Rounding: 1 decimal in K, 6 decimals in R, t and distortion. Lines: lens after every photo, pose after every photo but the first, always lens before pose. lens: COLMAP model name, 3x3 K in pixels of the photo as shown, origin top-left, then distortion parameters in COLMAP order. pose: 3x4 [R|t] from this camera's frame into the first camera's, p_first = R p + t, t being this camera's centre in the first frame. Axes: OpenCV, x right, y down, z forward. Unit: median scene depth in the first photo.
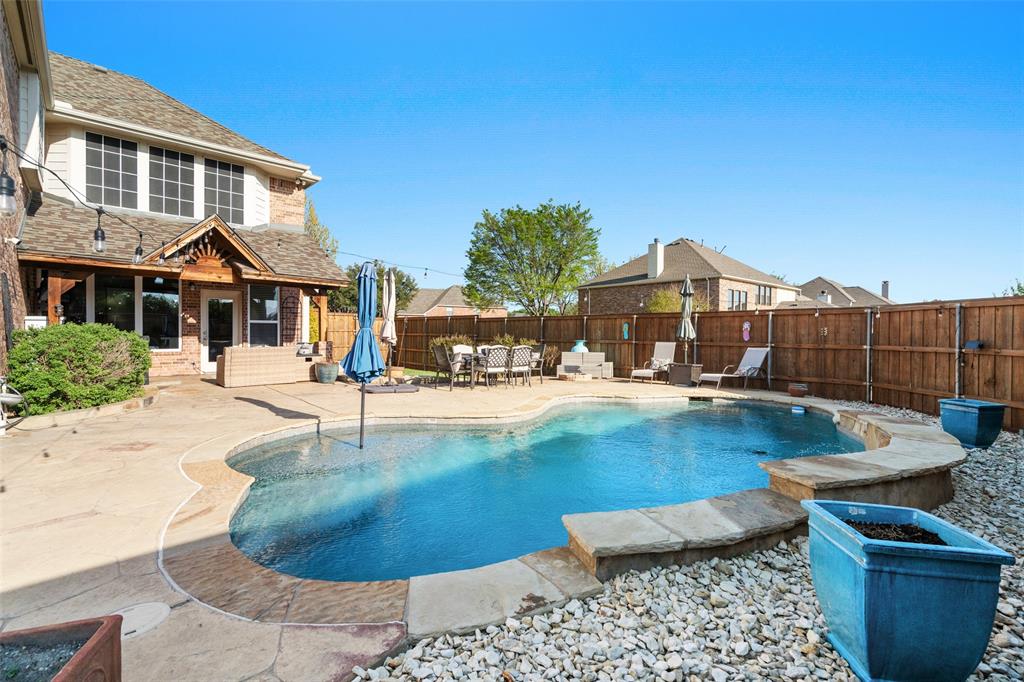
lens RADIAL K [[465.8, 0, 512.0], [0, 465.8, 341.0], [0, 0, 1]] dist [-0.000349, 0.000010]
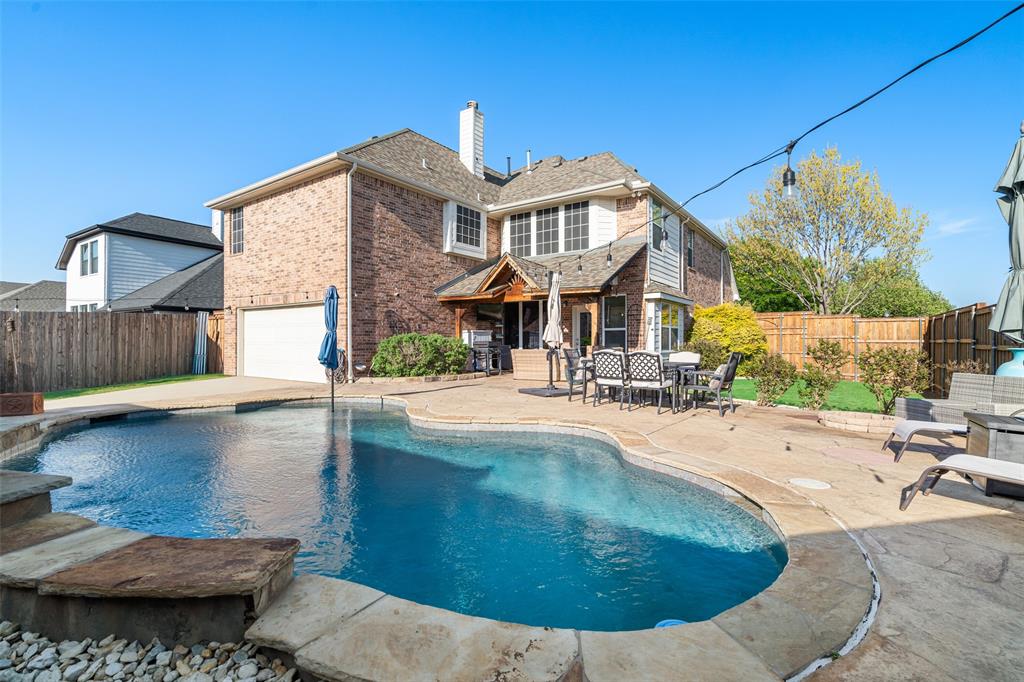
lens RADIAL K [[465.8, 0, 512.0], [0, 465.8, 341.0], [0, 0, 1]] dist [-0.000349, 0.000010]
pose [[0.202216, -0.001978, -0.979339, 0.547729], [-0.013254, 0.999901, -0.004757, -0.004476], [0.979251, 0.013942, 0.202170, 0.560465]]
